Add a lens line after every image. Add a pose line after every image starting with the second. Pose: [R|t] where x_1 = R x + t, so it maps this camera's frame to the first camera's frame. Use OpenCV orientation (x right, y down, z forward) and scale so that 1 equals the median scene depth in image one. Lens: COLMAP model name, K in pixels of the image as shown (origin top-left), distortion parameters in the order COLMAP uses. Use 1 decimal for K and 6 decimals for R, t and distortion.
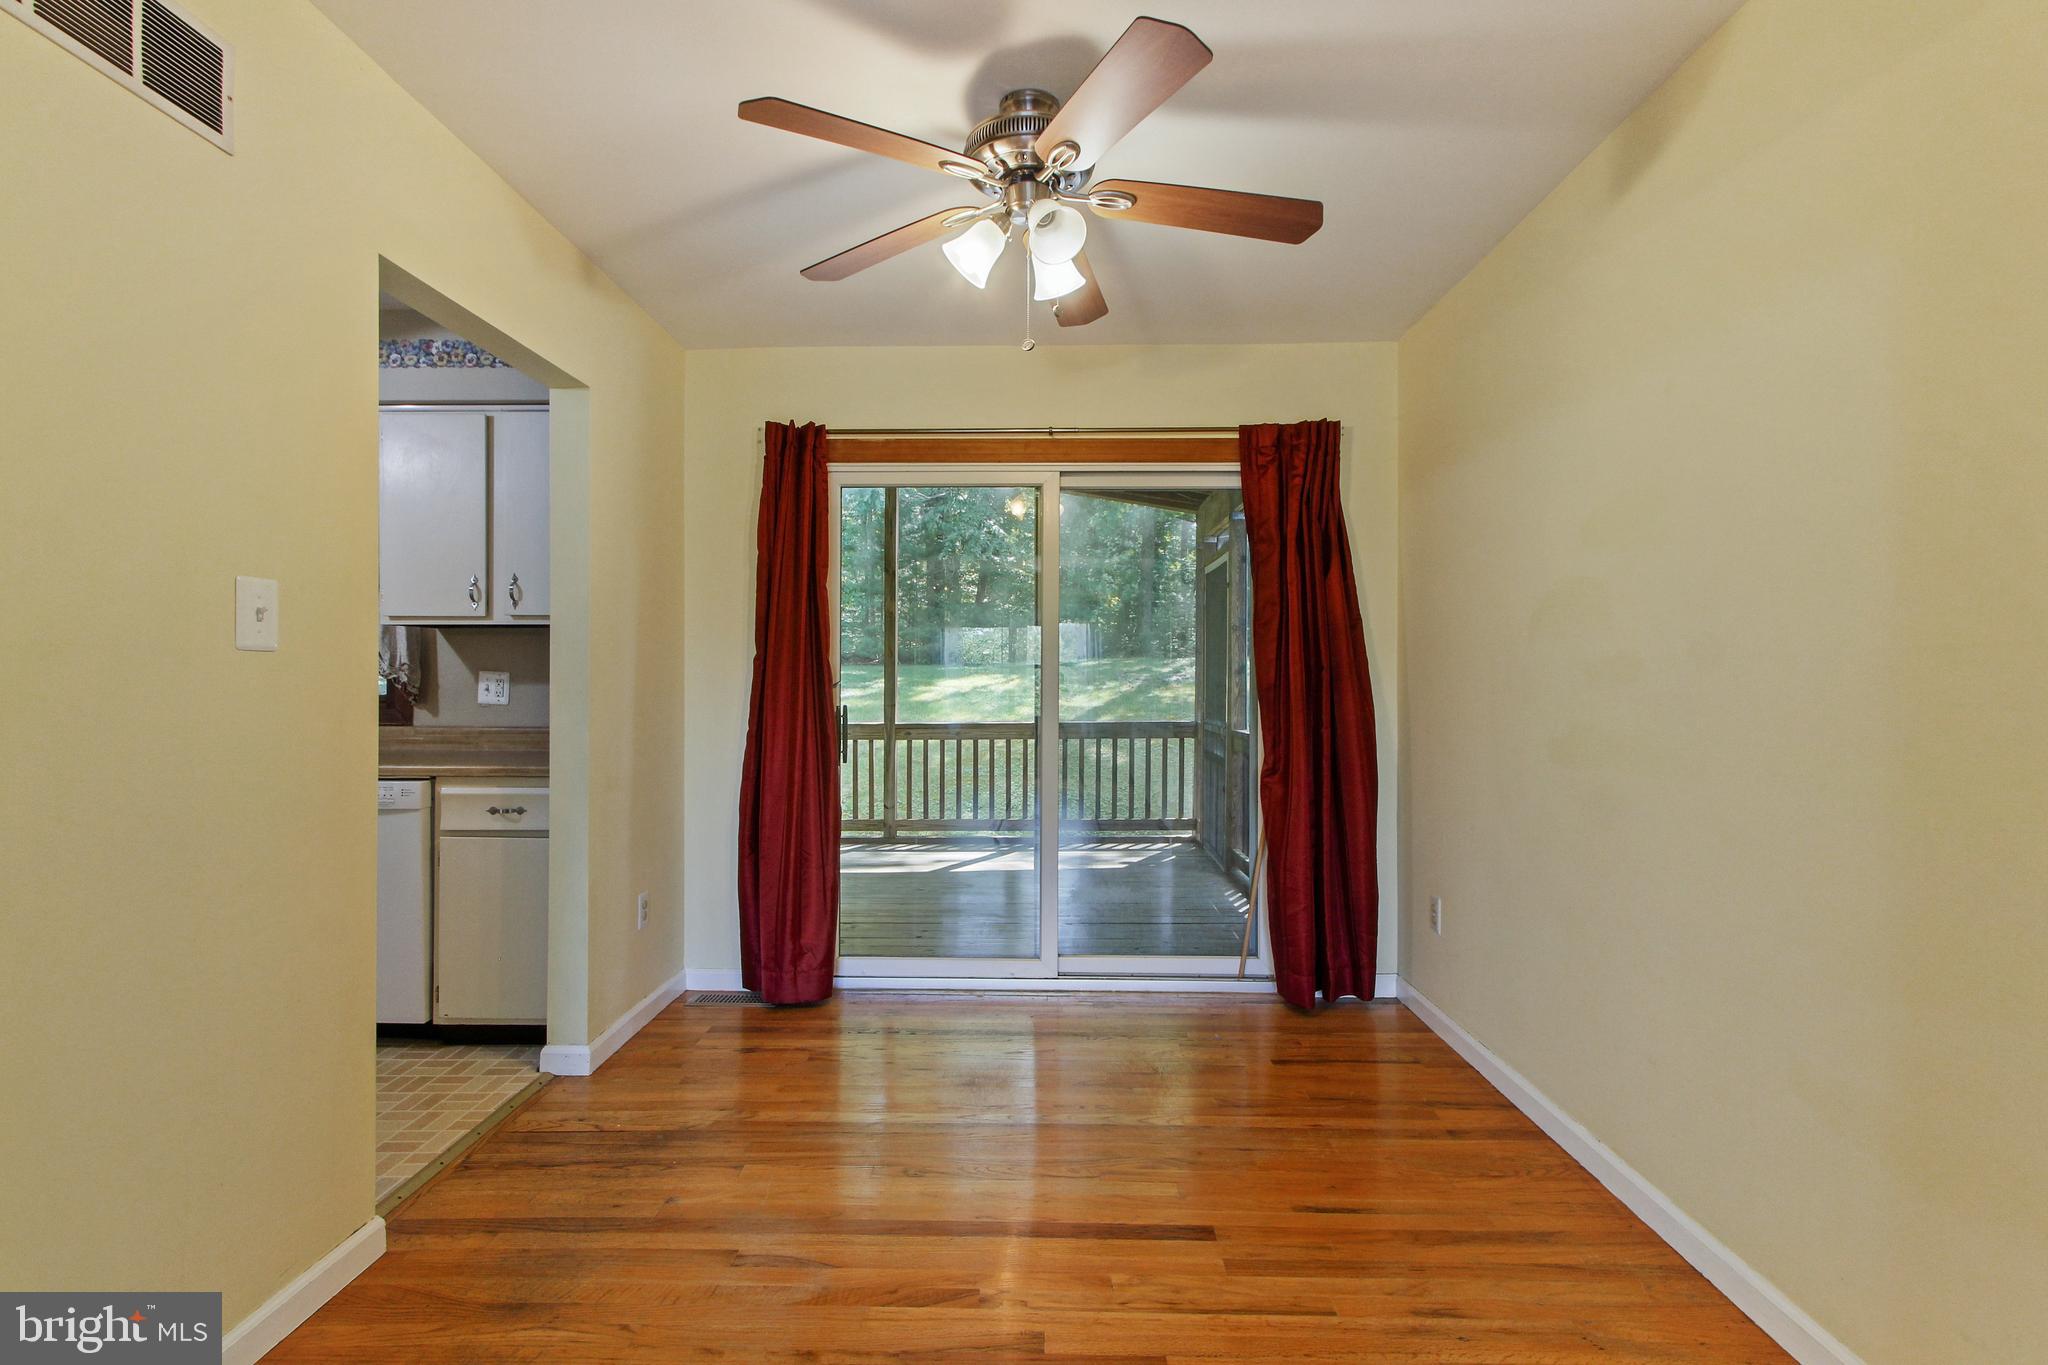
lens RADIAL K [[961.1, 0, 1017.3], [0, 961.1, 675.3], [0, 0, 1]] dist [0.002688, 0.002785]
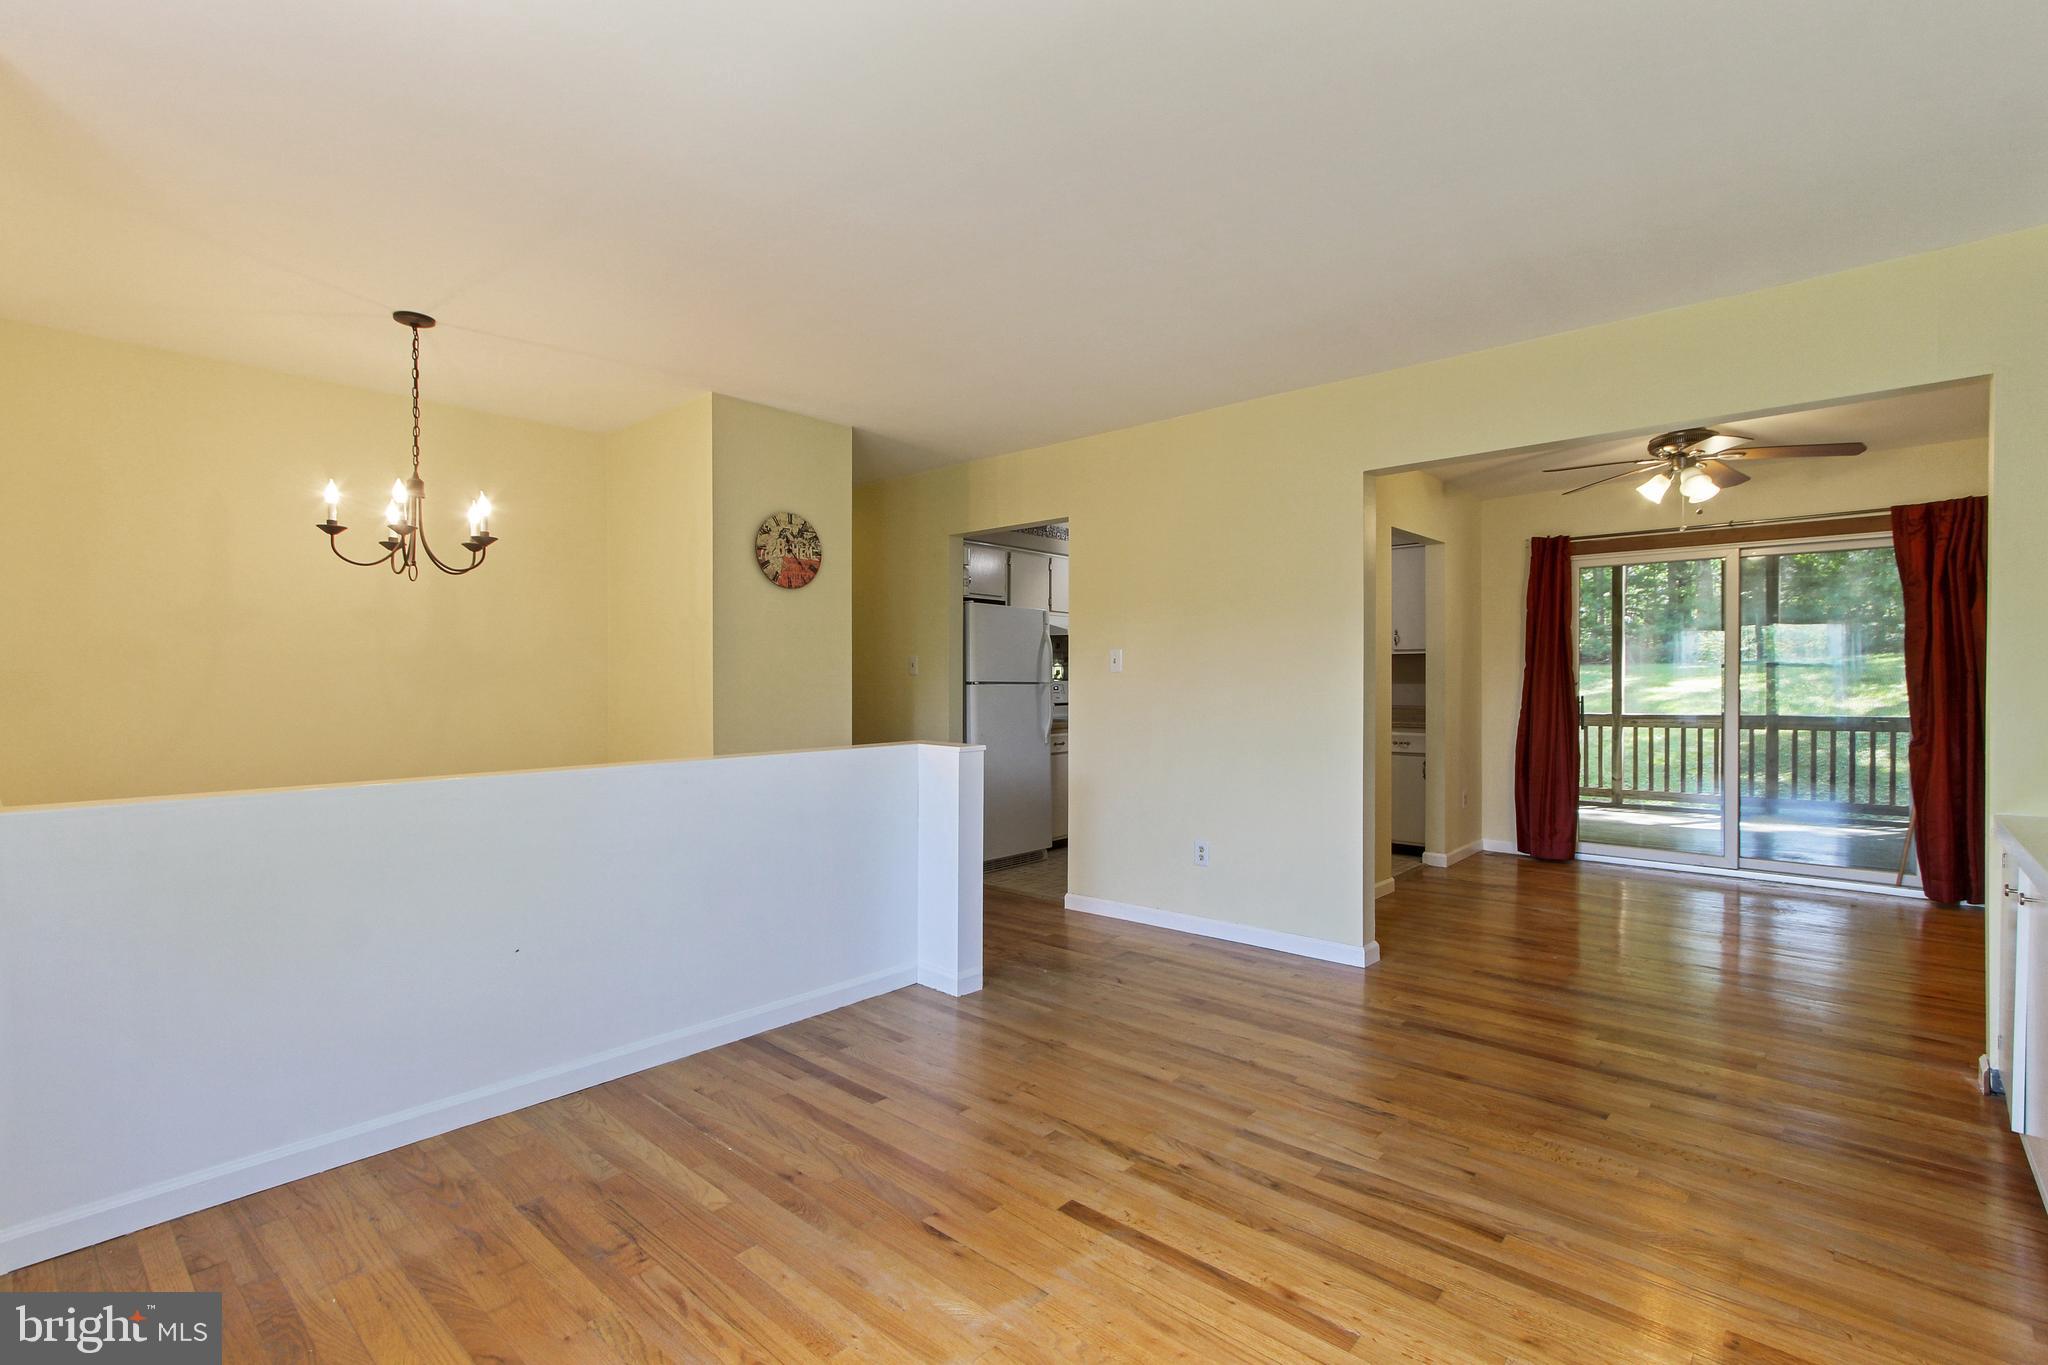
lens RADIAL K [[934.4, 0, 1036.4], [0, 934.4, 686.8], [0, 0, 1]] dist [-0.001485, 0.003312]
pose [[0.768874, 0.002056, -0.639397, 0.141045], [0.006239, 0.999923, 0.010719, -0.008762], [0.639370, -0.012231, 0.768802, -0.930452]]
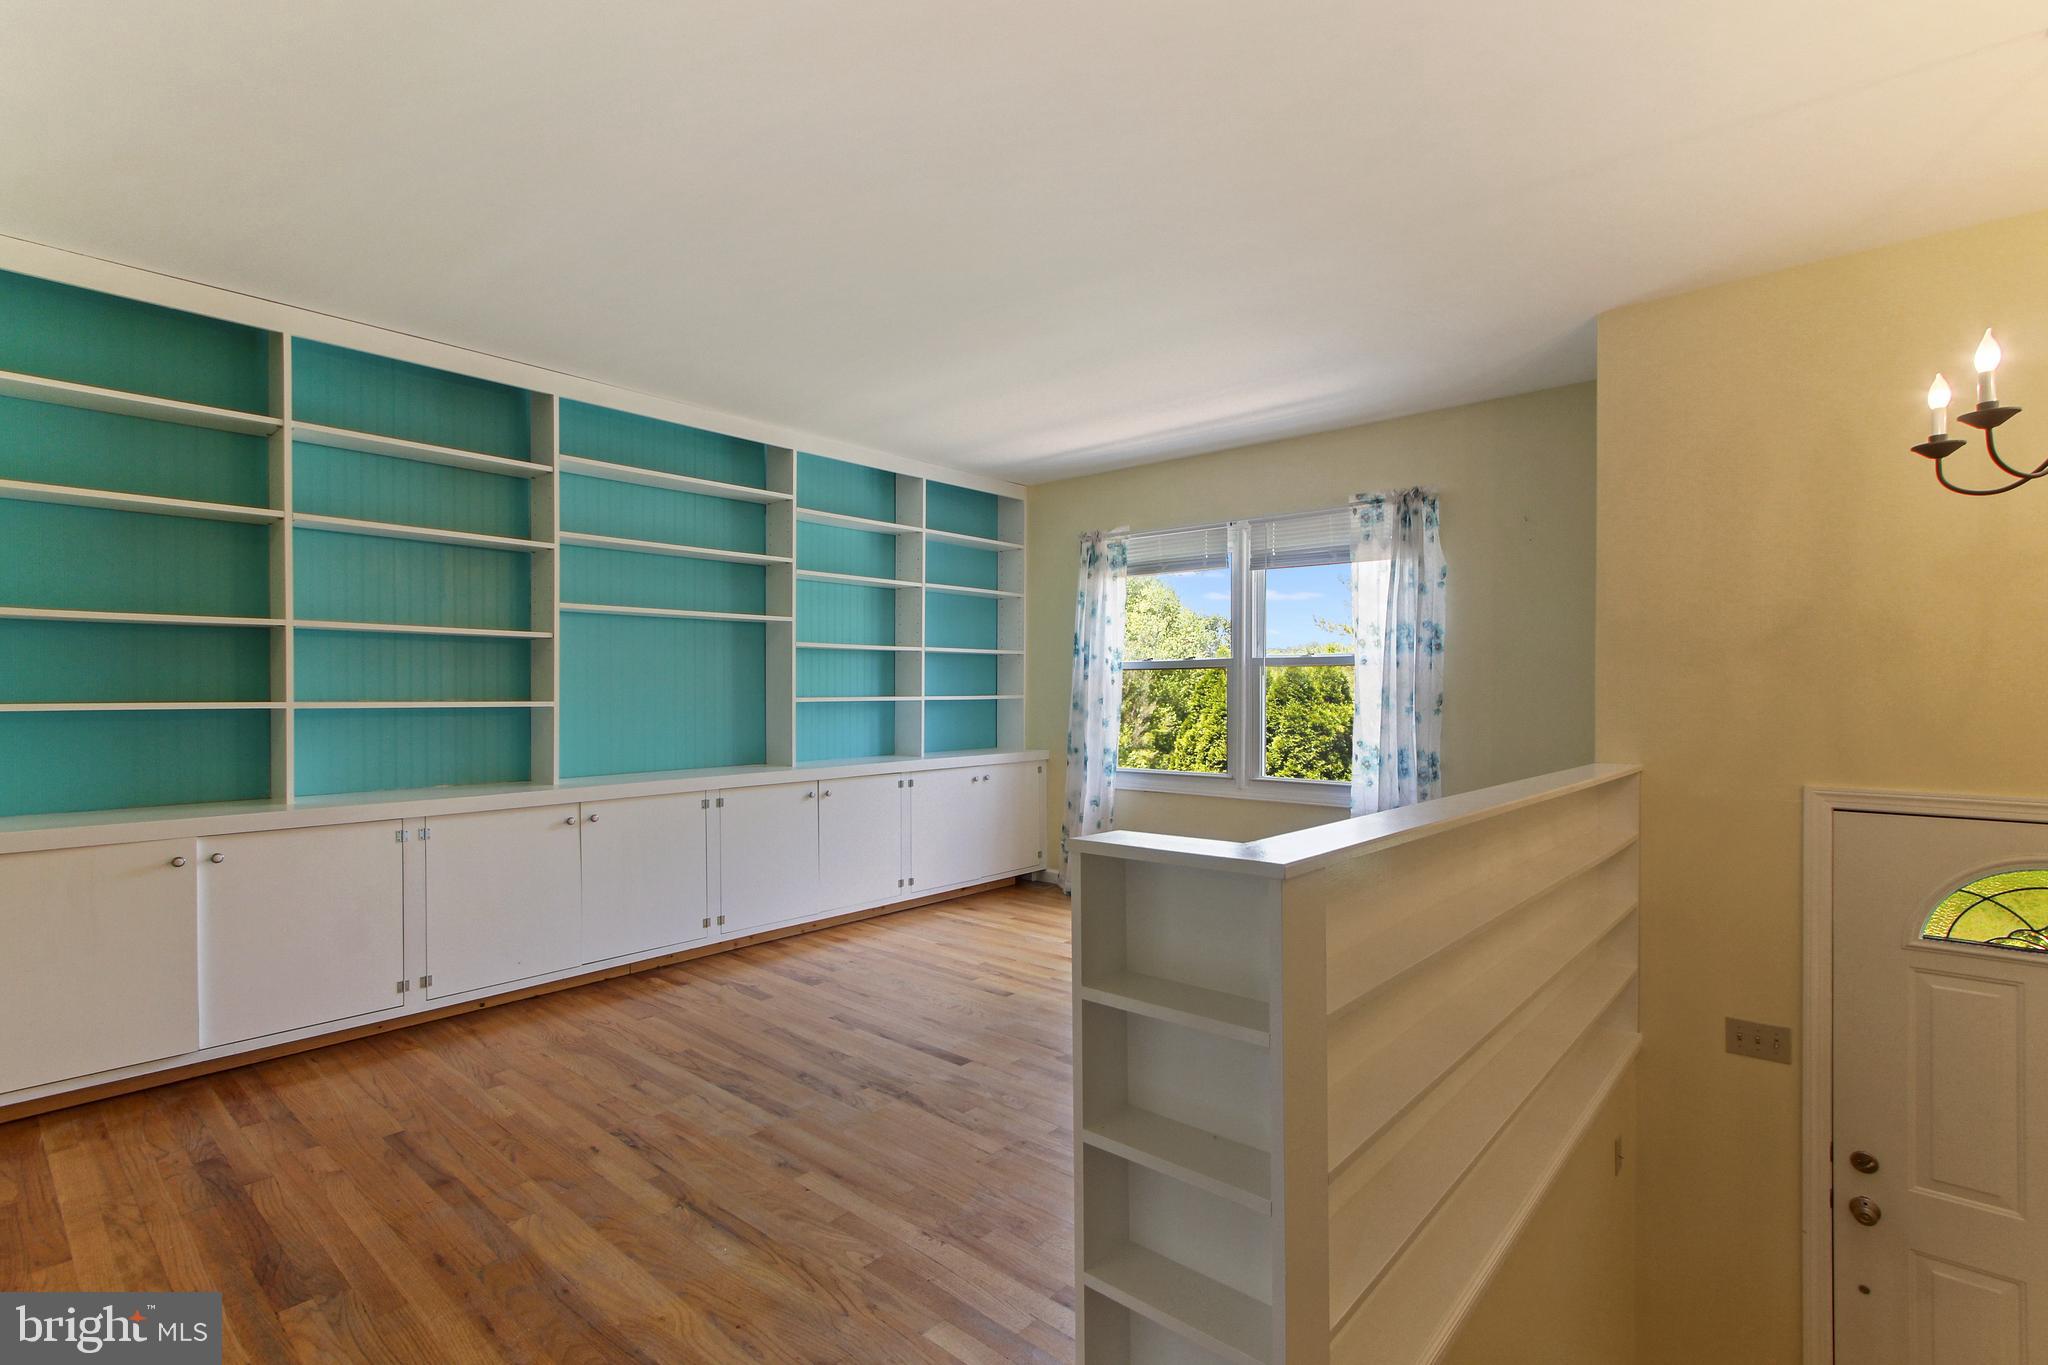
lens RADIAL K [[961.1, 0, 1035.7], [0, 961.1, 679.4], [0, 0, 1]] dist [0.002688, 0.002785]
pose [[-0.768494, 0.005028, 0.639838, -0.803499], [-0.003896, 0.999914, -0.012537, -0.002625], [-0.639846, -0.012128, -0.768408, 0.136674]]
